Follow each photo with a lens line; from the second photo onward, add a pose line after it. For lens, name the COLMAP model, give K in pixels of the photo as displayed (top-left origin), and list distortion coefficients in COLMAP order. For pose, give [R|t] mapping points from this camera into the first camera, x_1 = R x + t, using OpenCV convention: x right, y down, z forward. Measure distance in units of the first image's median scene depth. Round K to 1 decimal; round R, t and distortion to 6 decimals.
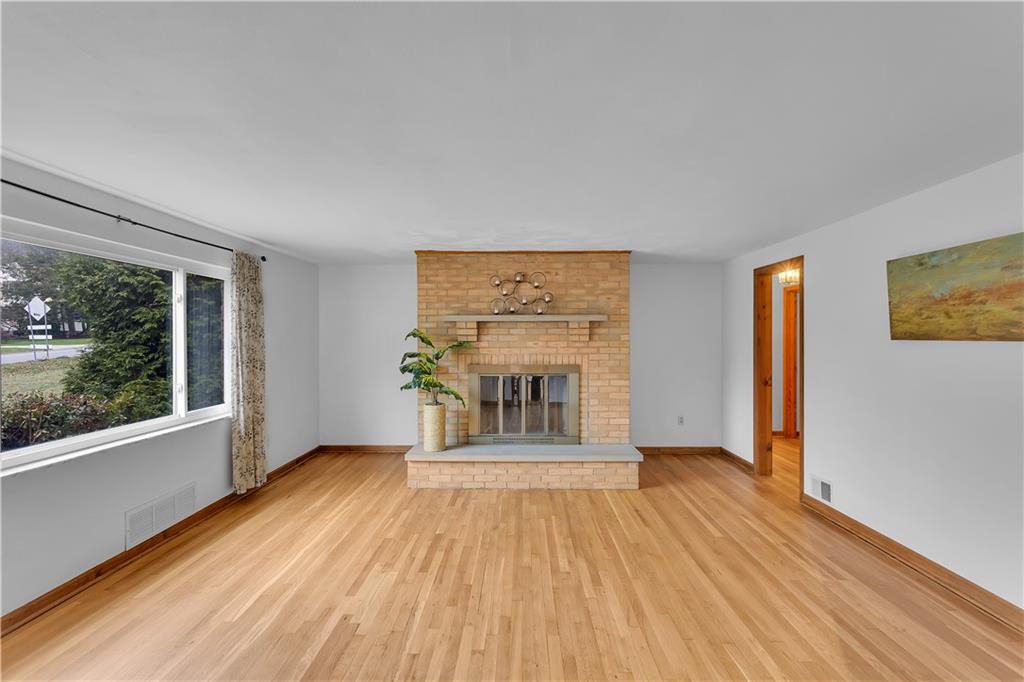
lens RADIAL K [[482.8, 0, 512.1], [0, 482.8, 339.5], [0, 0, 1]] dist [-0.004709, 0.002768]
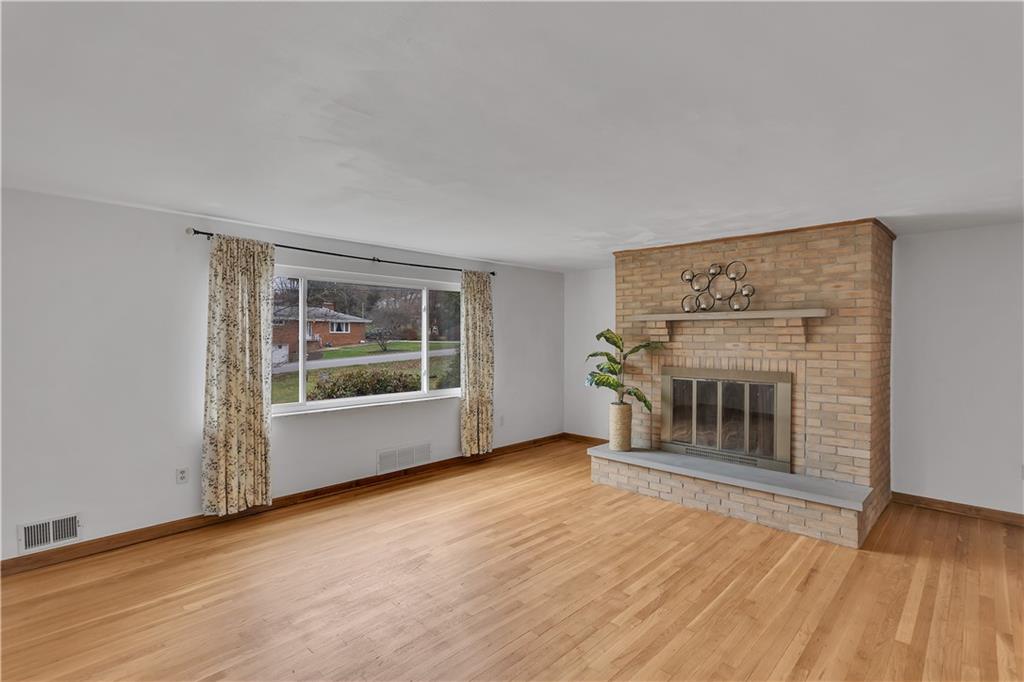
lens RADIAL K [[482.8, 0, 510.0], [0, 482.8, 340.1], [0, 0, 1]] dist [-0.004709, 0.002768]
pose [[0.728622, 0.008949, -0.684857, 0.374135], [-0.007184, 0.999959, 0.005422, -0.002605], [0.684878, 0.000970, 0.728657, 0.117331]]
